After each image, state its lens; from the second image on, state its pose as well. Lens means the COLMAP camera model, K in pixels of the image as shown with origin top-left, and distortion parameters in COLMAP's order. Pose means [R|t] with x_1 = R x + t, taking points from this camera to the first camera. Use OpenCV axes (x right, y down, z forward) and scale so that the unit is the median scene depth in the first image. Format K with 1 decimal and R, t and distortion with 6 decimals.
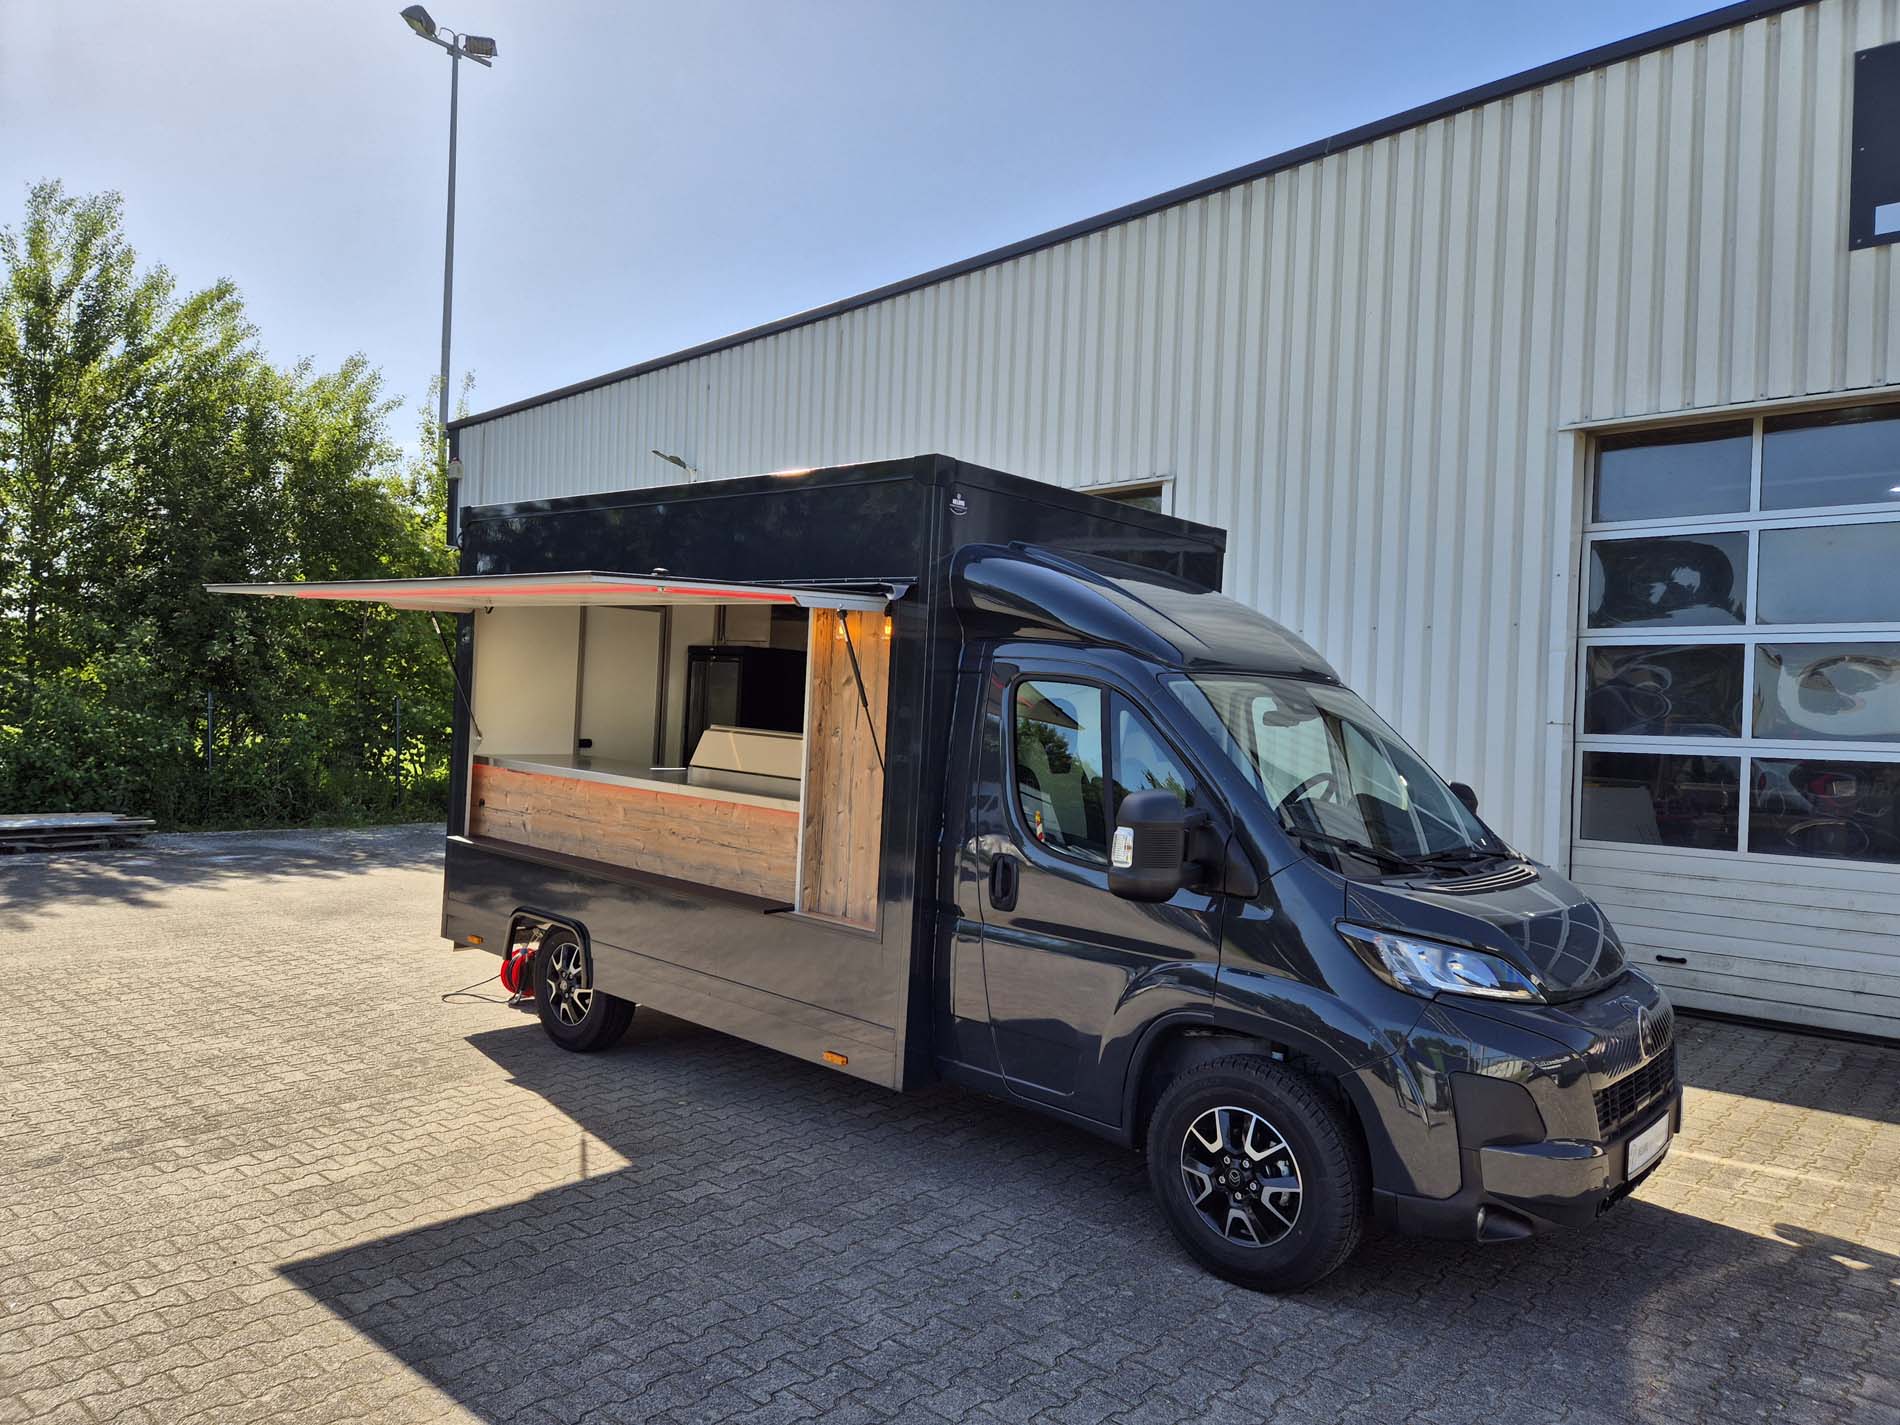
lens RADIAL K [[1274.4, 0, 950.0], [0, 1274.4, 712.5], [0, 0, 1]] dist [0.079915, -0.061312]
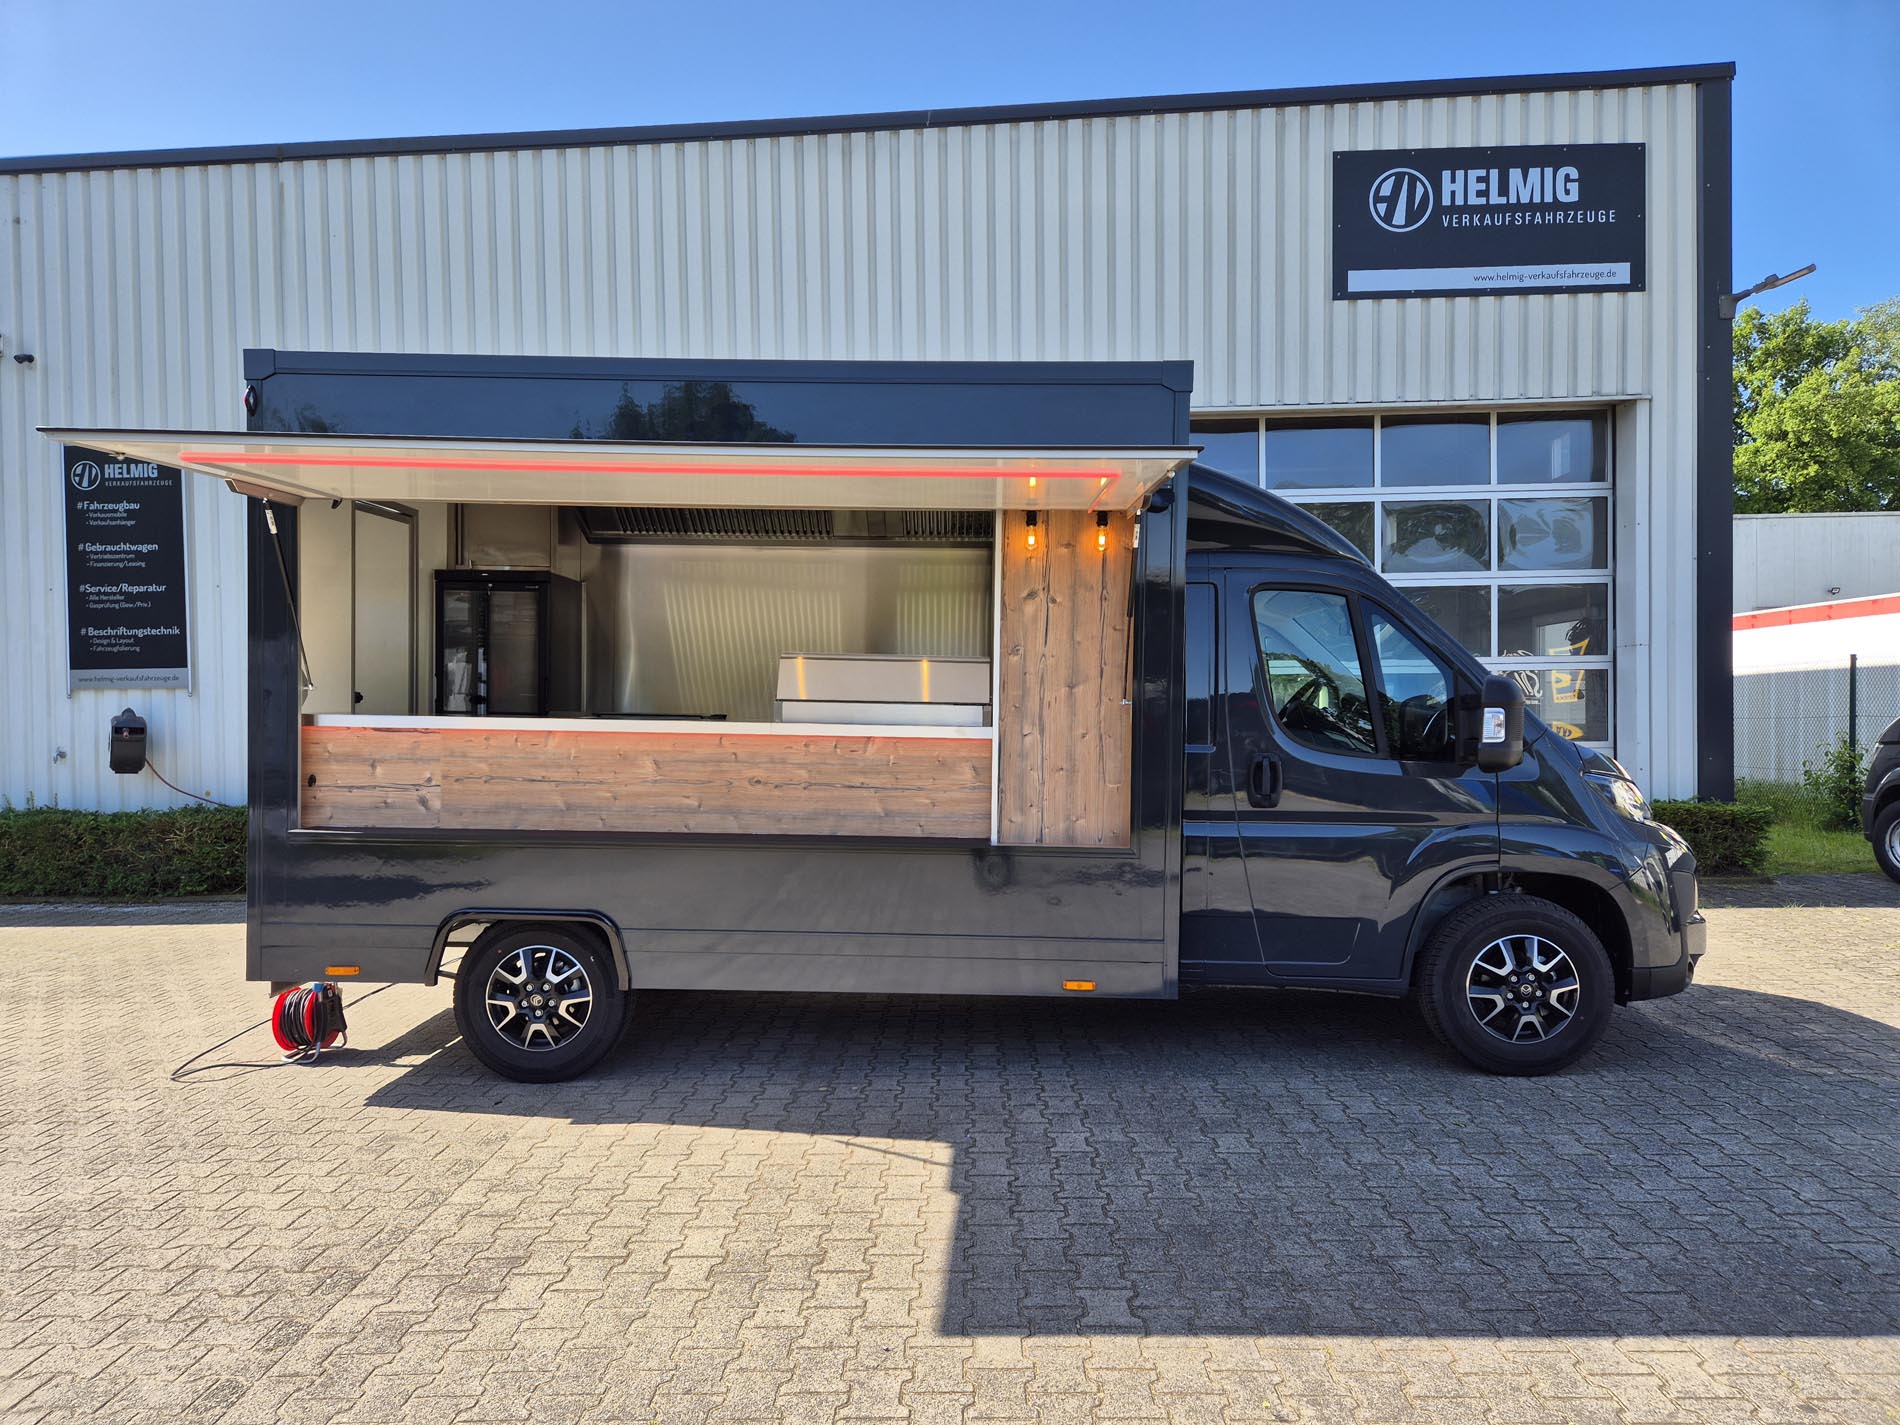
lens RADIAL K [[1262.9, 0, 945.7], [0, 1262.9, 735.0], [0, 0, 1]] dist [0.075426, -0.054814]
pose [[0.763259, -0.058307, 0.643456, -0.744178], [0.034066, 0.998166, 0.050041, 0.030193], [-0.645193, -0.016274, 0.763846, 0.330942]]
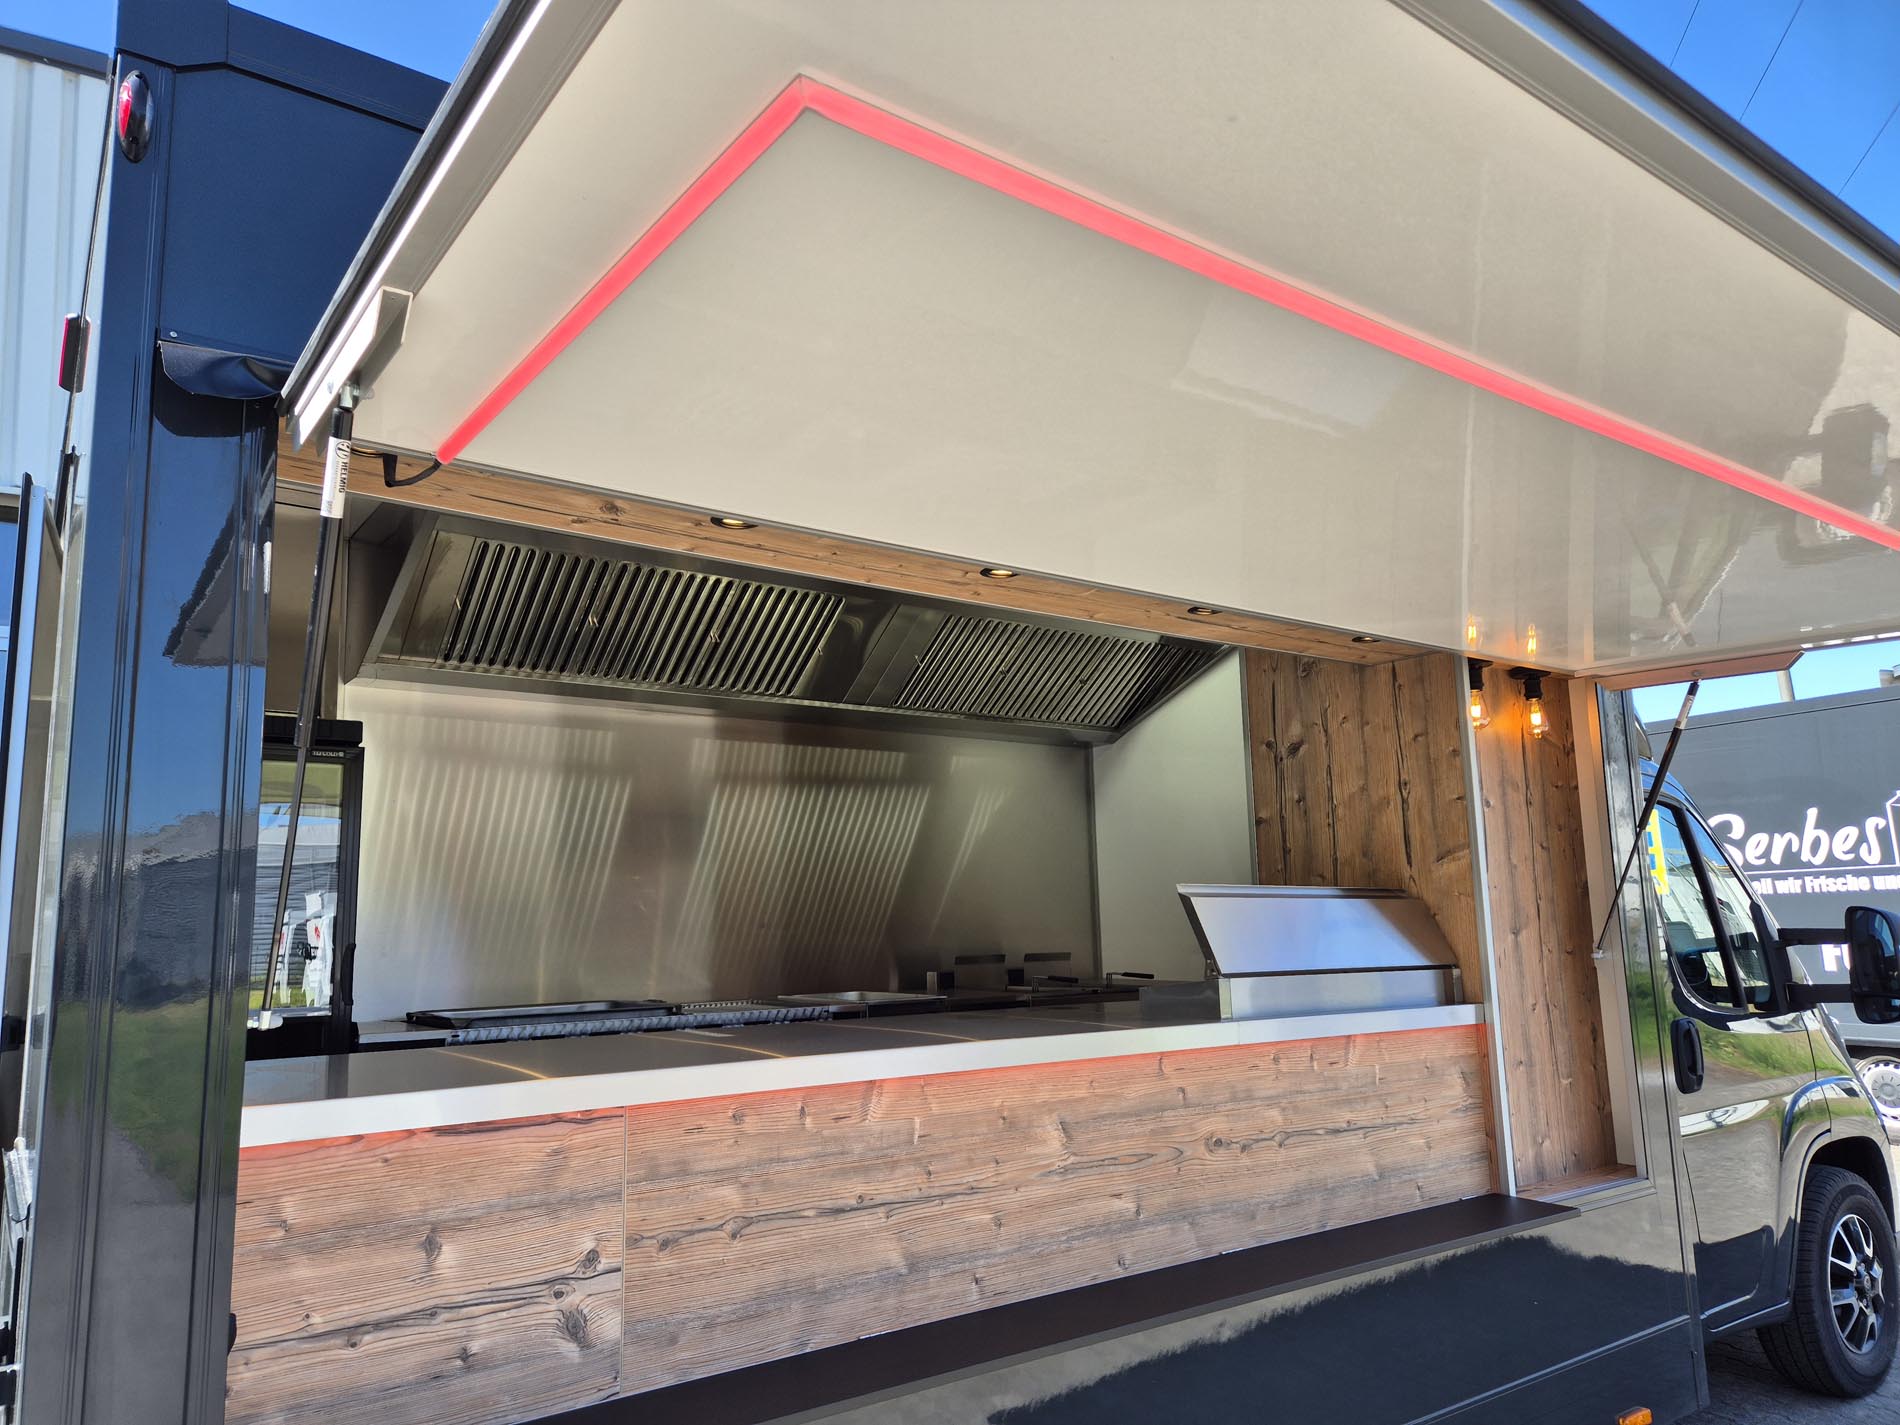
lens RADIAL K [[1274.4, 0, 950.0], [0, 1274.4, 712.5], [0, 0, 1]] dist [0.079915, -0.061312]
pose [[0.211176, 0.084243, 0.973811, -0.757203], [0.025334, 0.995473, -0.091611, -0.012831], [-0.977120, 0.044017, 0.208086, 1.131381]]
